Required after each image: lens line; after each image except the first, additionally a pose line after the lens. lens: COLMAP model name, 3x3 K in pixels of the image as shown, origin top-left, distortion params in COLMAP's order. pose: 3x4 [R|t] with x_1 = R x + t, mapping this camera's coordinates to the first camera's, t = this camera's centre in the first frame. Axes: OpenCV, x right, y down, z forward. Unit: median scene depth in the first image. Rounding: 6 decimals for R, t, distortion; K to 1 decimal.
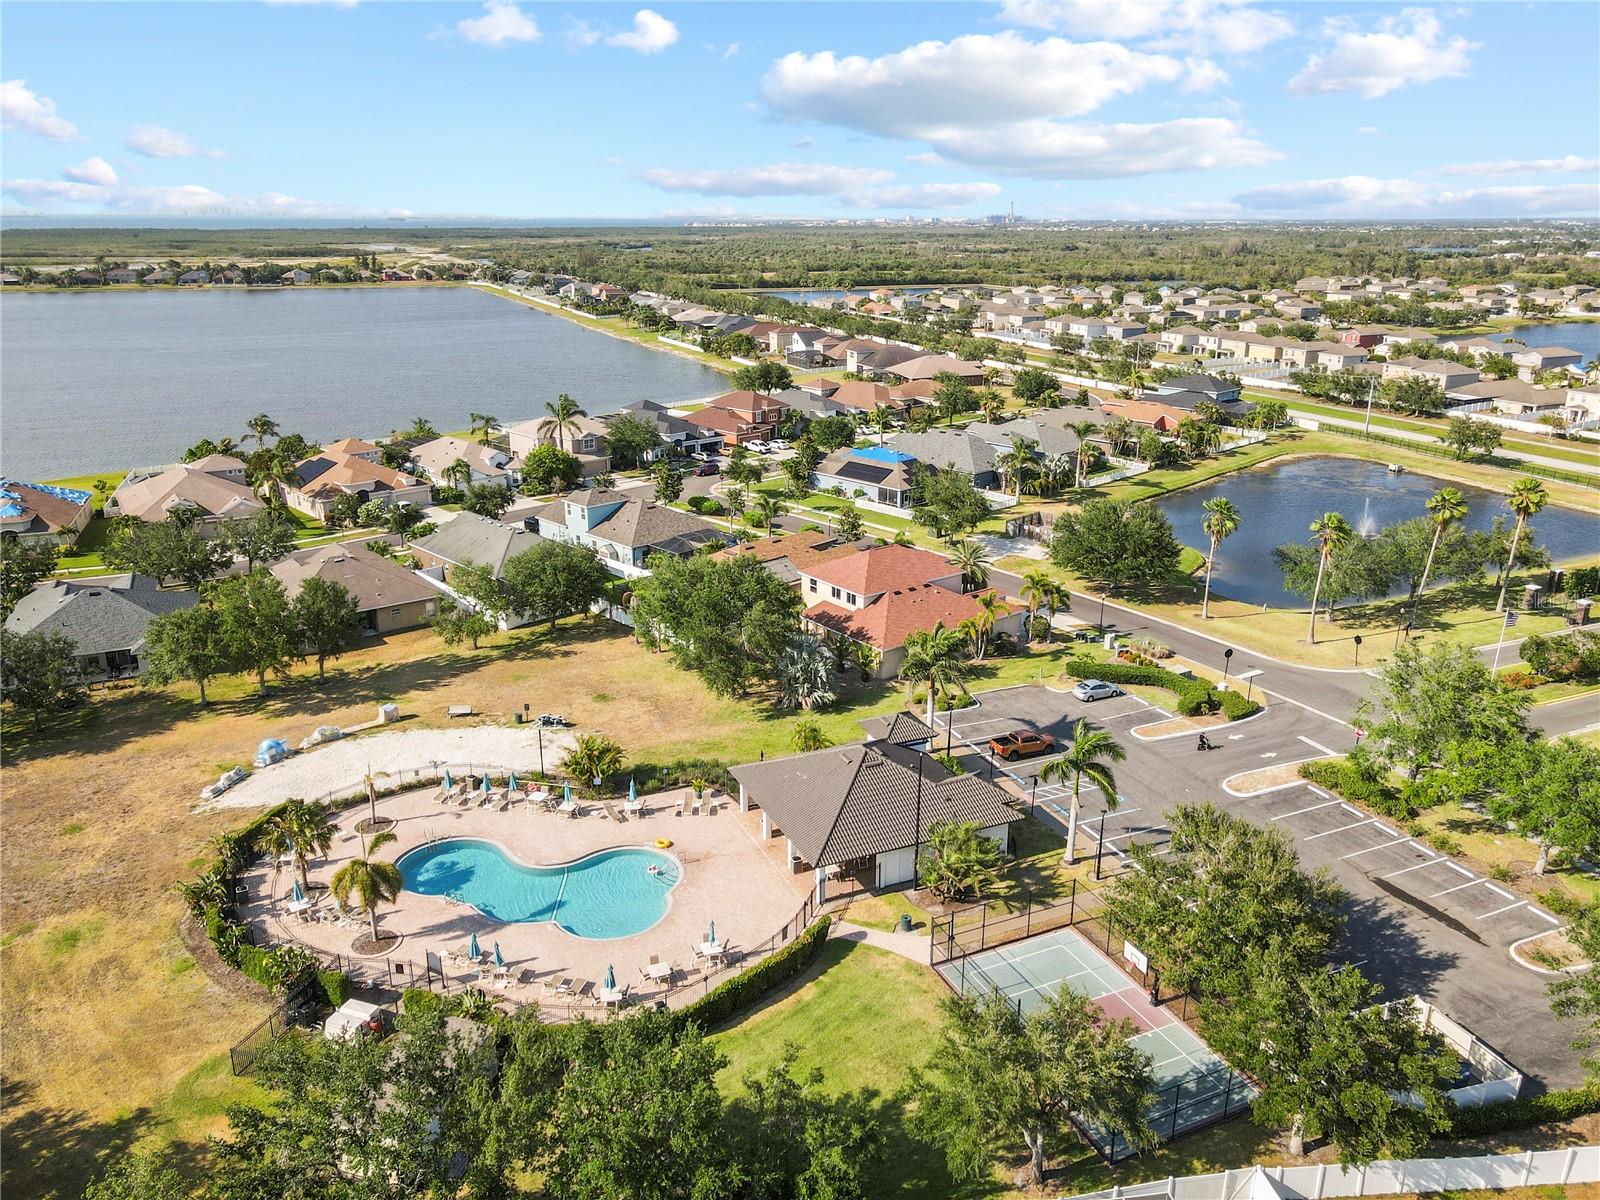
lens RADIAL K [[1133.8, 0, 796.2], [0, 1133.8, 585.8], [0, 0, 1]] dist [0.008233, 0.005017]
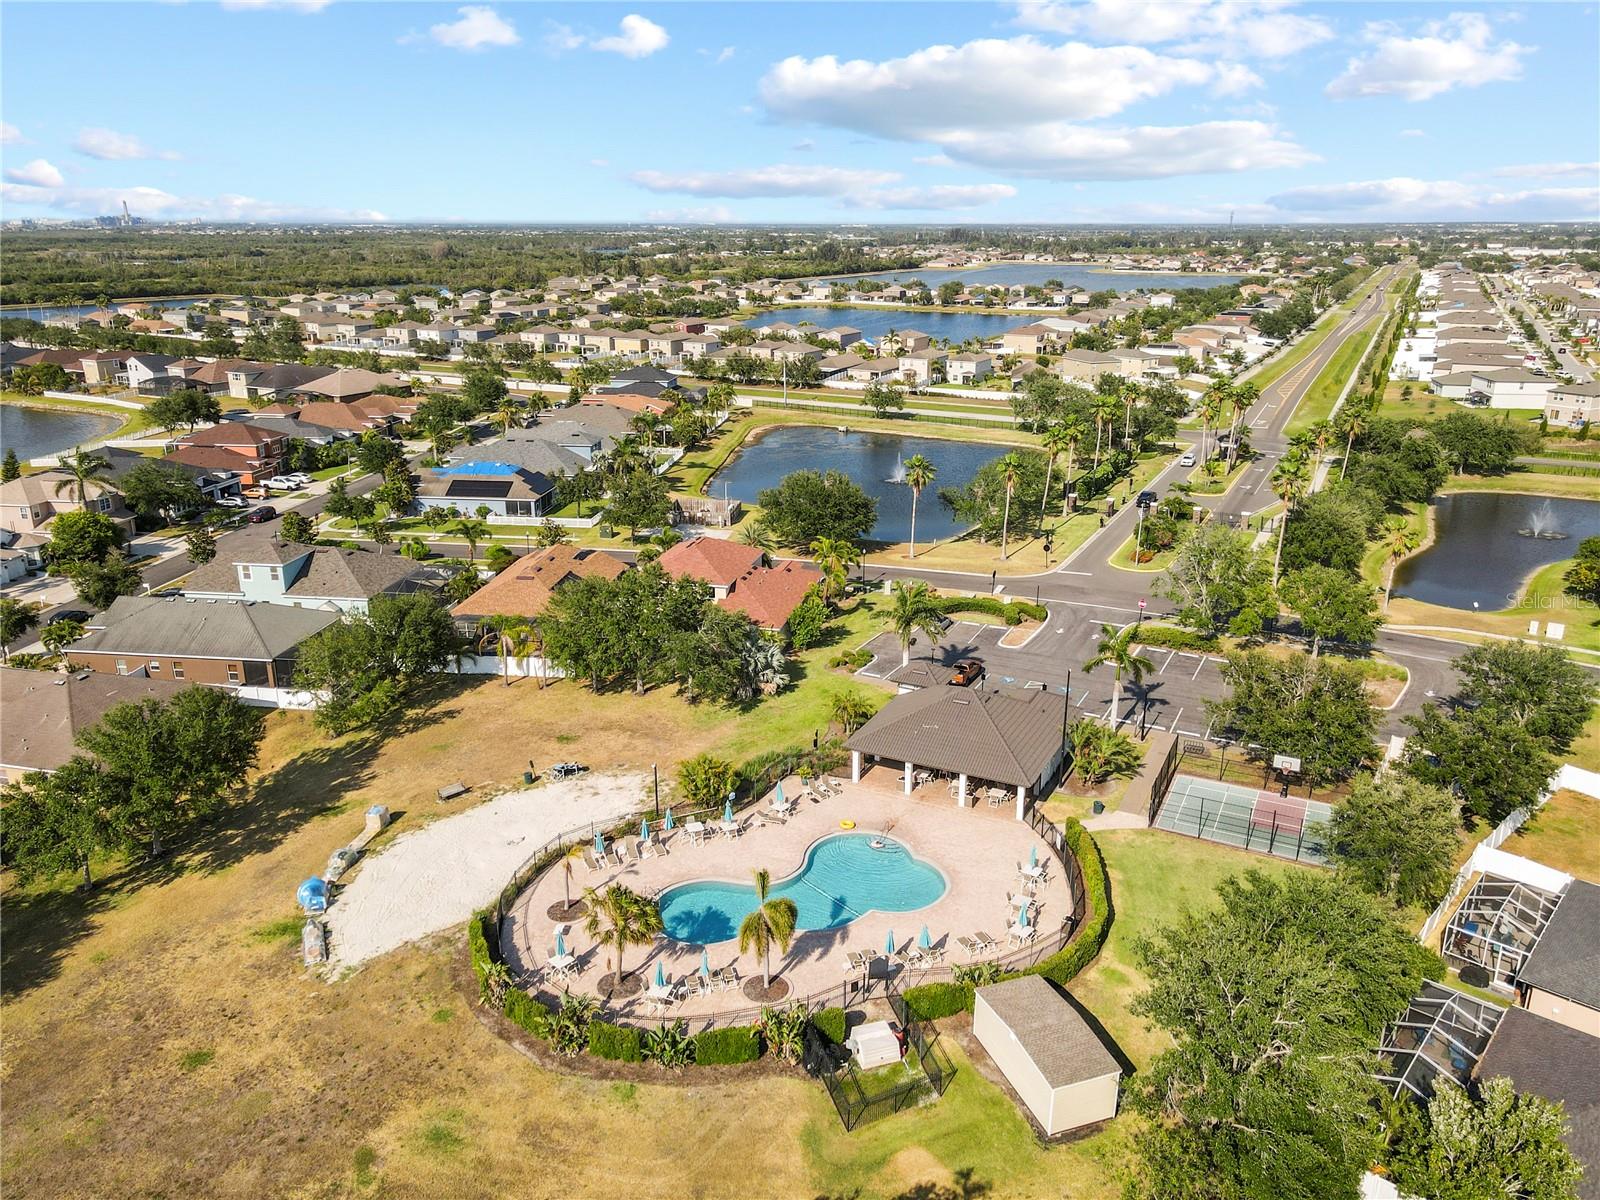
lens RADIAL K [[1133.8, 0, 796.0], [0, 1133.8, 615.3], [0, 0, 1]] dist [0.008233, 0.005017]
pose [[0.795275, -0.201435, 0.571806, -0.285649], [0.189548, 0.978518, 0.081086, -0.021734], [-0.575856, 0.043899, 0.816372, 0.068752]]
